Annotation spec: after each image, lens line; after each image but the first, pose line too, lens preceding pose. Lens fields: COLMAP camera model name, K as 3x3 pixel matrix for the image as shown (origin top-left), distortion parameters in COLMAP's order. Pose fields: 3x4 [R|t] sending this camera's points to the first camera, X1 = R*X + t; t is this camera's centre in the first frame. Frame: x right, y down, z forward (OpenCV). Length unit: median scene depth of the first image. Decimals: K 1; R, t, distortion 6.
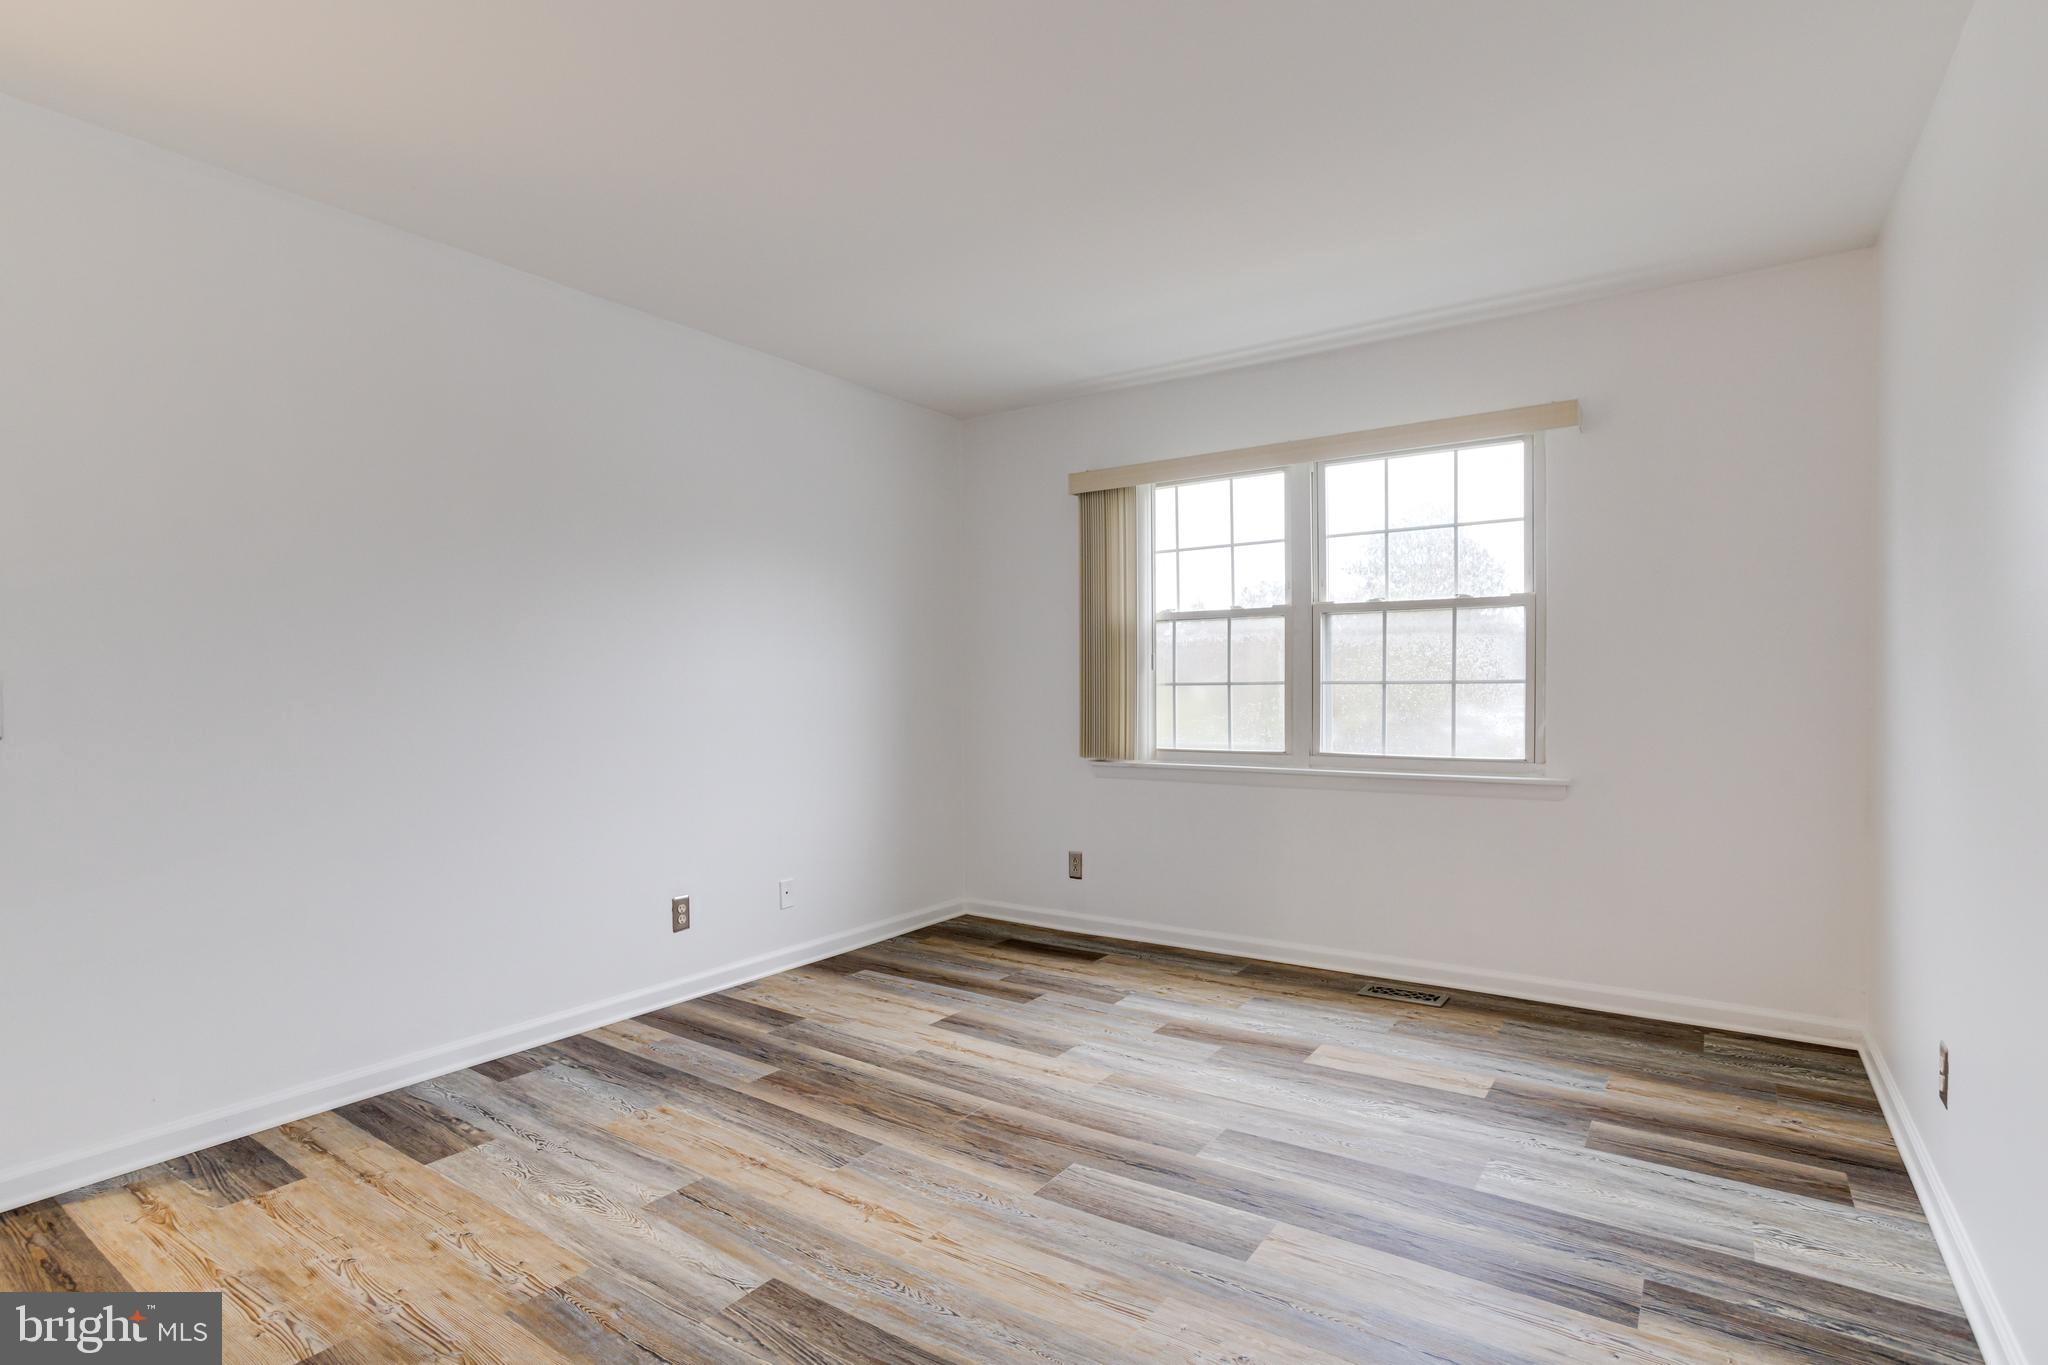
lens RADIAL K [[1005.6, 0, 1018.4], [0, 1005.6, 690.9], [0, 0, 1]] dist [-0.044436, 0.028371]
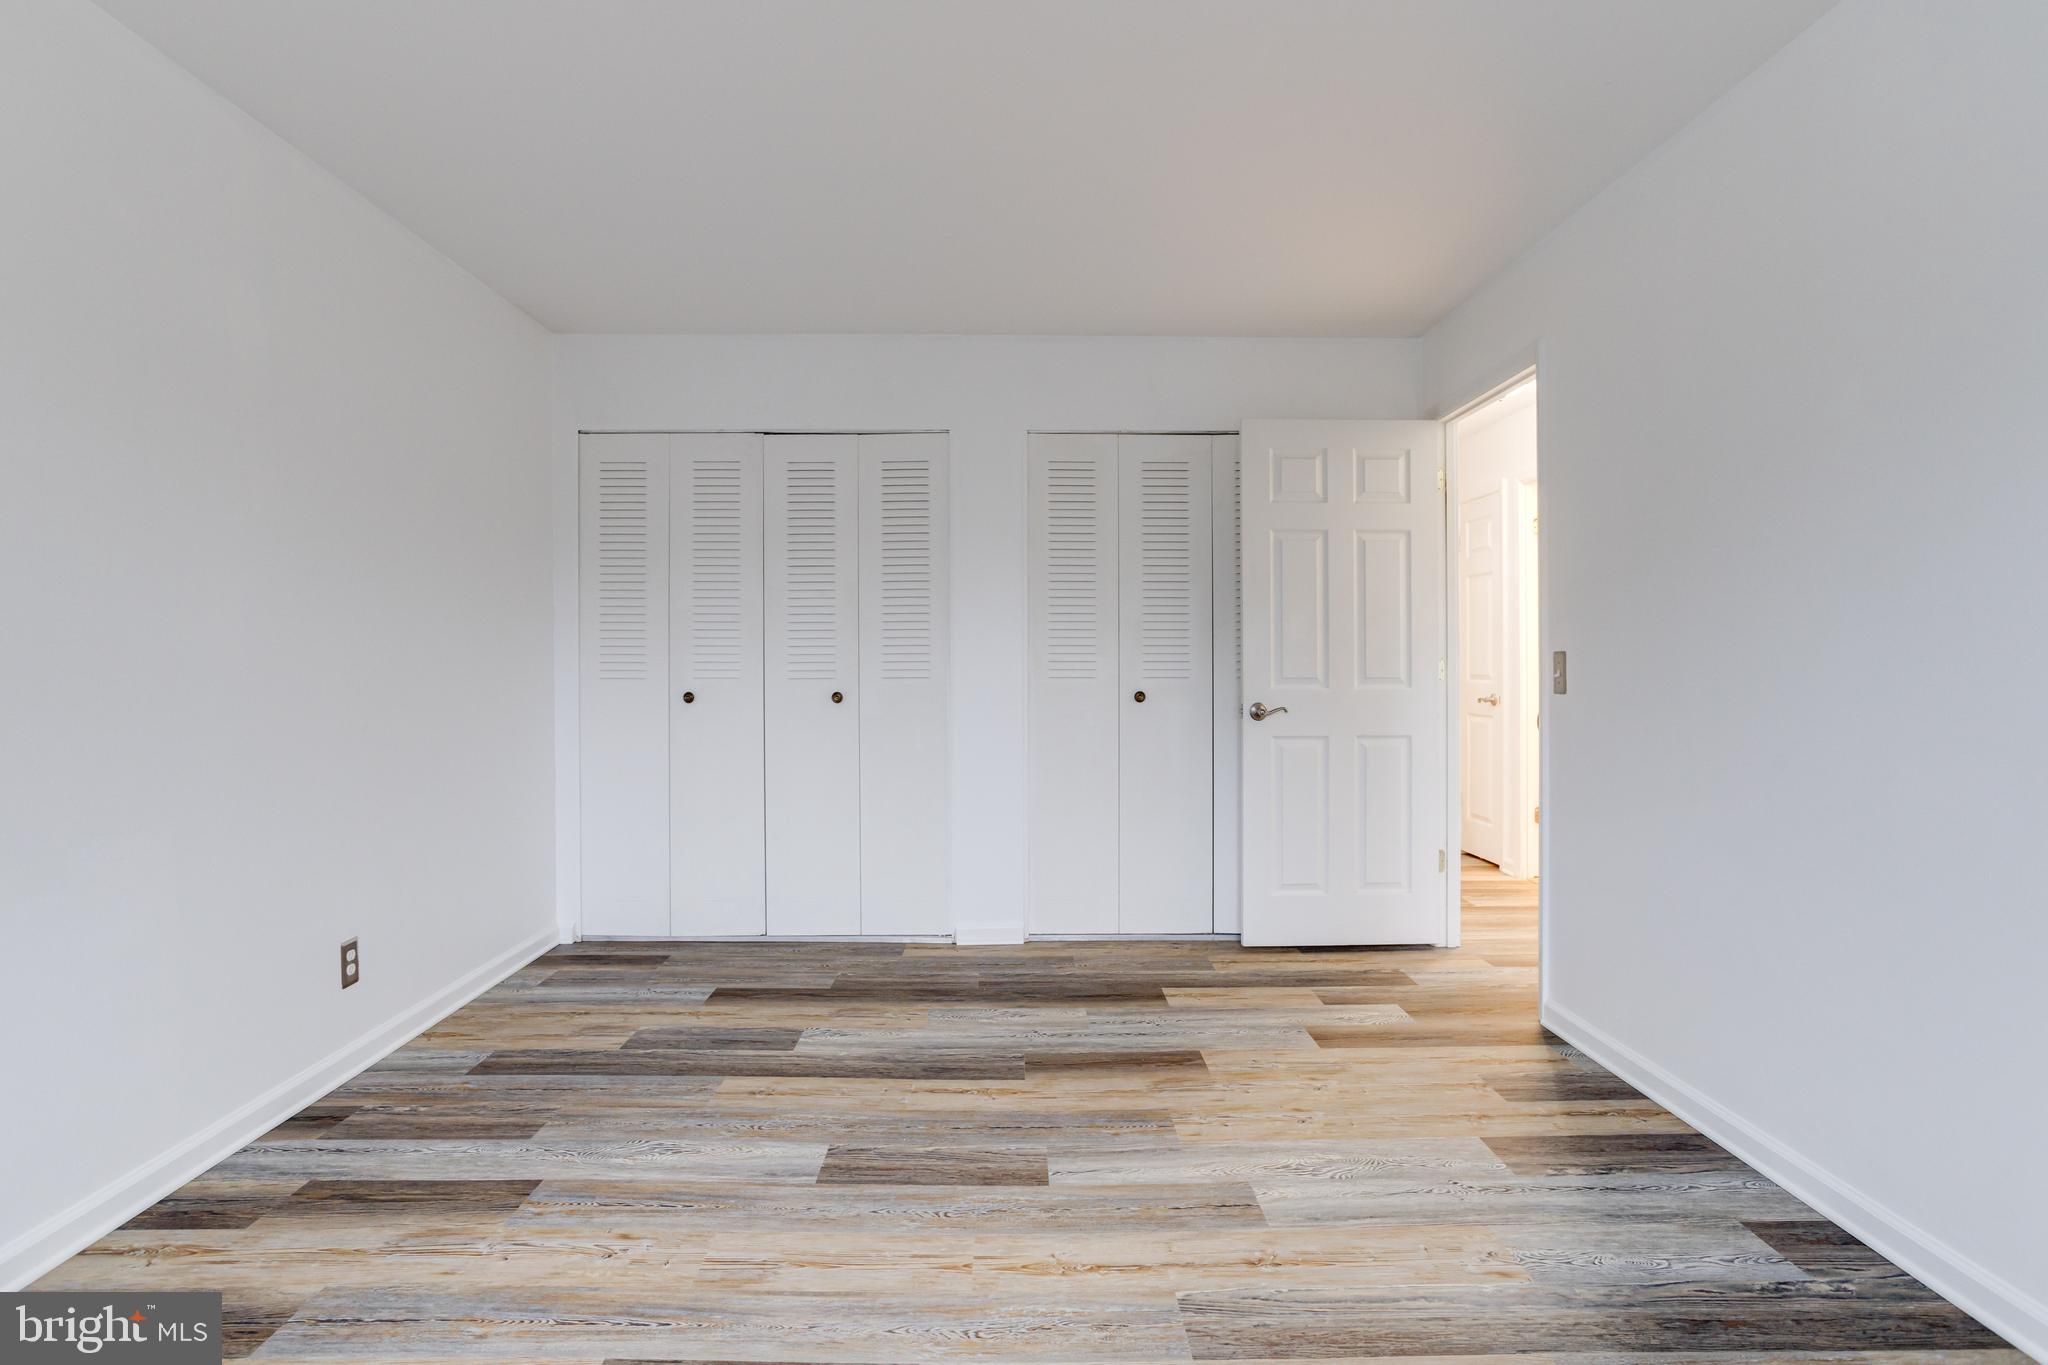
lens RADIAL K [[995.0, 0, 1021.2], [0, 995.0, 652.4], [0, 0, 1]] dist [-0.042280, 0.024649]
pose [[-0.815224, 0.001759, -0.579143, 0.232490], [0.005048, 0.999979, -0.004067, -0.003747], [0.579124, -0.006239, -0.815216, 1.042145]]
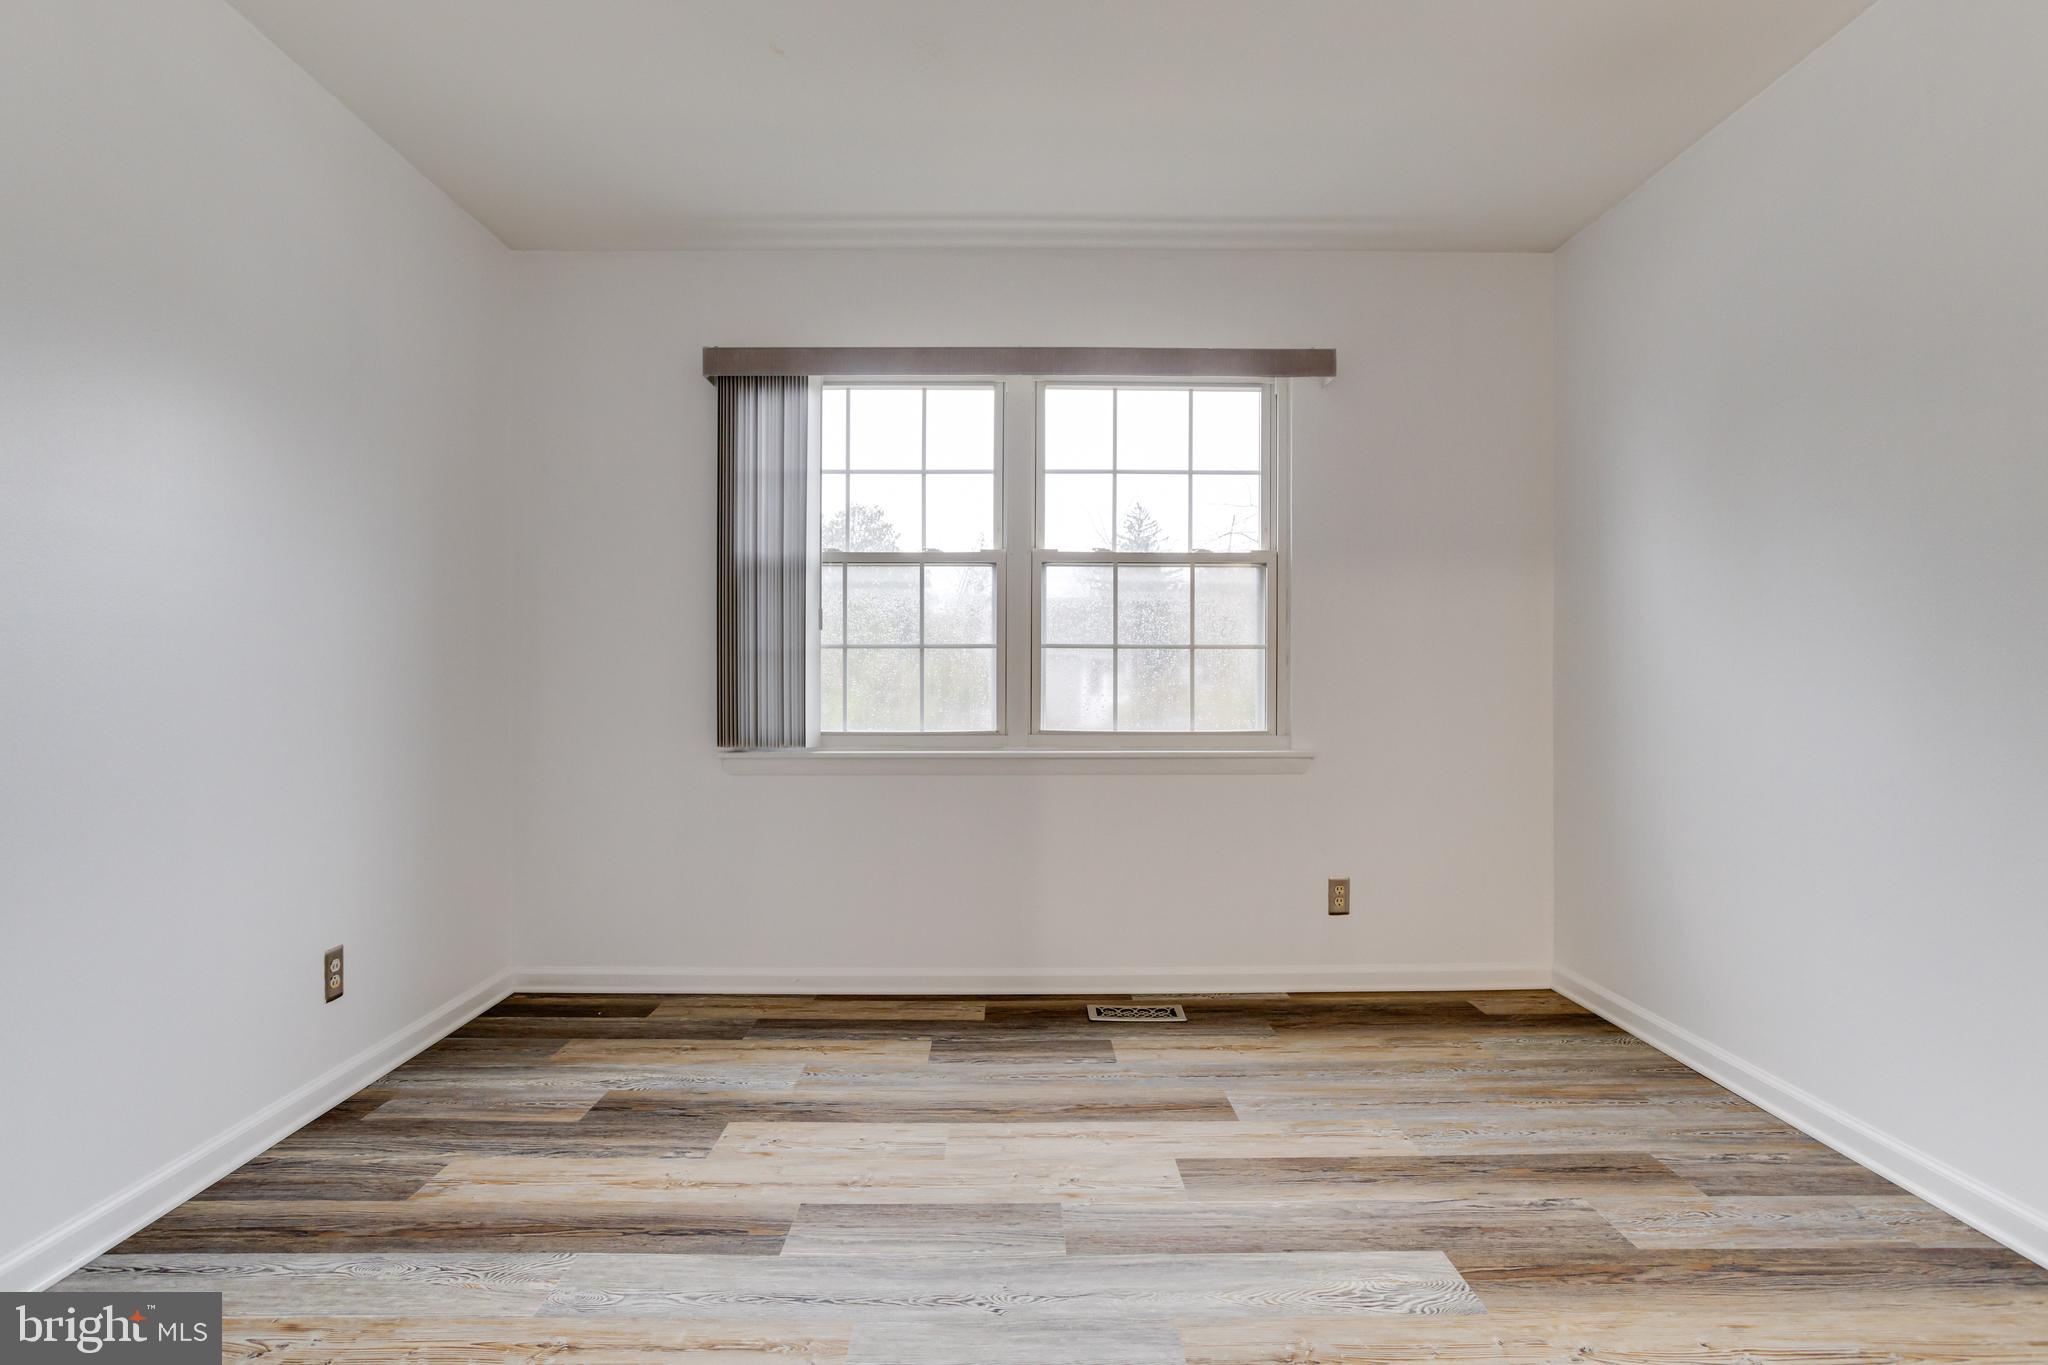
lens RADIAL K [[1005.6, 0, 1018.4], [0, 1005.6, 690.9], [0, 0, 1]] dist [-0.044436, 0.028371]
pose [[0.818279, -0.014863, 0.574629, -0.225893], [-0.003215, 0.999532, 0.030432, 0.003610], [-0.574812, -0.026749, 0.817848, 0.377625]]
